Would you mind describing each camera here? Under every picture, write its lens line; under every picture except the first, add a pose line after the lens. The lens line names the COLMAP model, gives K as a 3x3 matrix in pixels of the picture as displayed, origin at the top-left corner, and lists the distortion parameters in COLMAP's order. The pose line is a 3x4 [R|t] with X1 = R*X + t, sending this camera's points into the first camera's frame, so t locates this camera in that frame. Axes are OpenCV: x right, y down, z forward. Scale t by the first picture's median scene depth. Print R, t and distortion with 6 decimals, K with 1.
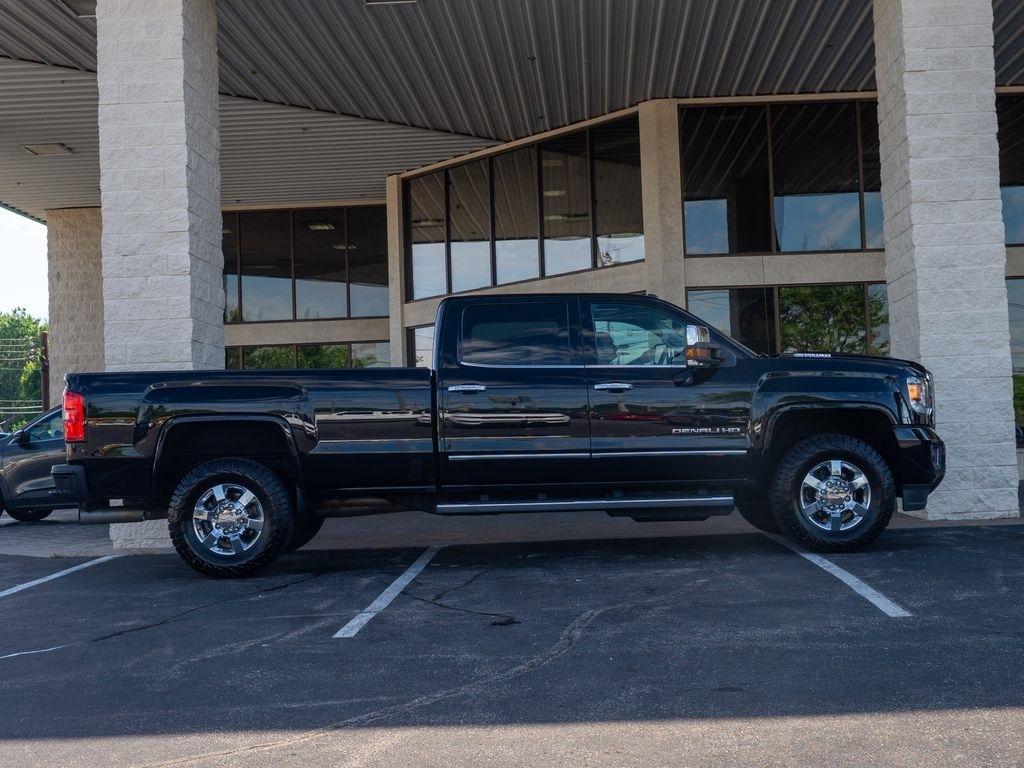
lens RADIAL K [[1723.3, 0, 558.1], [0, 1723.3, 384.6], [0, 0, 1]] dist [-0.051708, -0.103797]
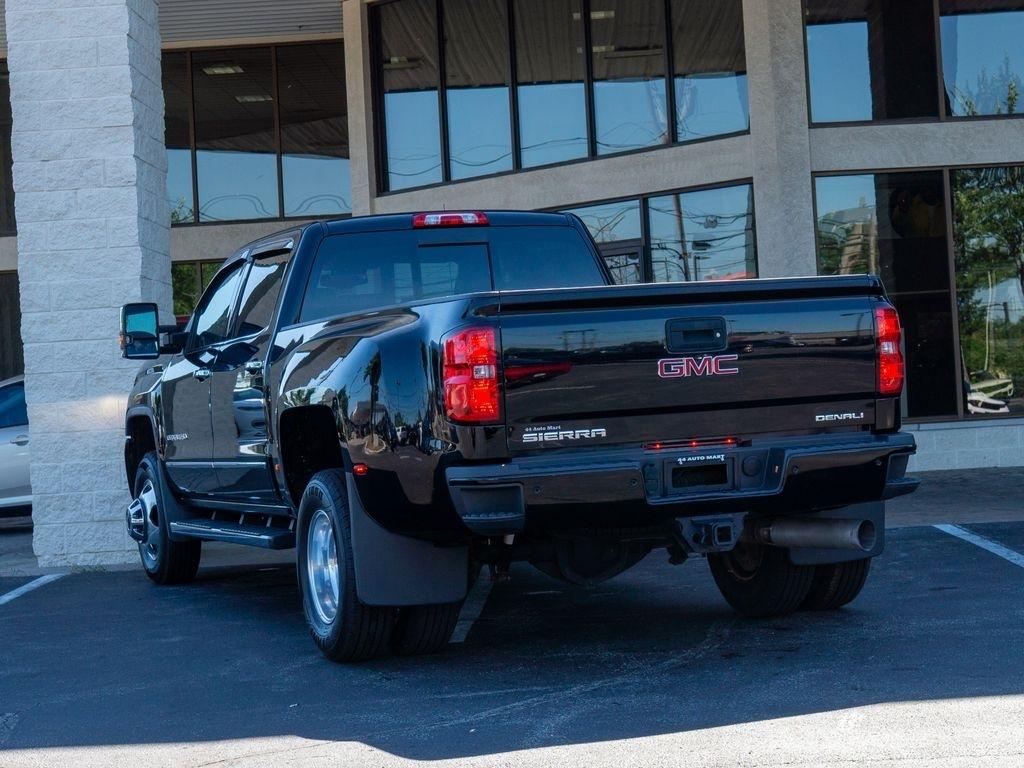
lens RADIAL K [[3560.2, 0, 654.4], [0, 3560.2, 315.1], [0, 0, 1]] dist [-0.116072, -1.325637]
pose [[0.998926, -0.018195, 0.042605, -0.050450], [0.017767, 0.999788, 0.010405, -0.017542], [-0.042785, -0.009637, 0.999038, -0.407056]]
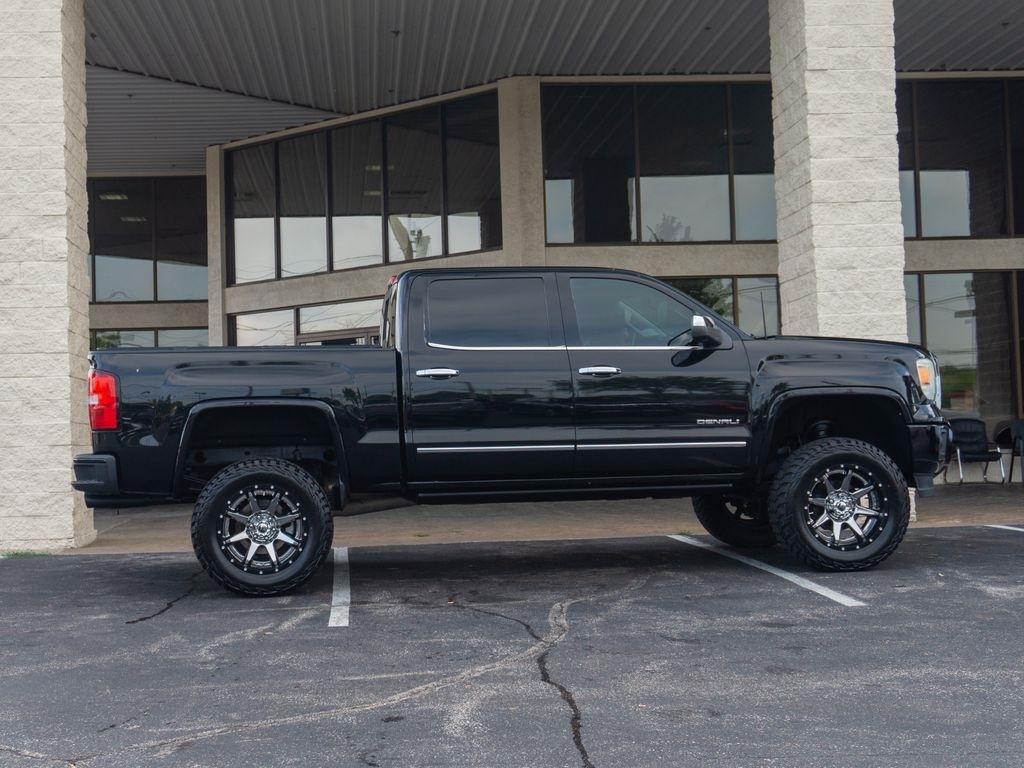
lens RADIAL K [[2131.0, 0, 508.6], [0, 2131.0, 334.6], [0, 0, 1]] dist [-0.016954, -0.280752]
pose [[0.991933, 0.015586, 0.125800, -0.098248], [-0.013325, 0.999735, -0.018793, -0.003858], [-0.126060, 0.016965, 0.991878, -0.157369]]
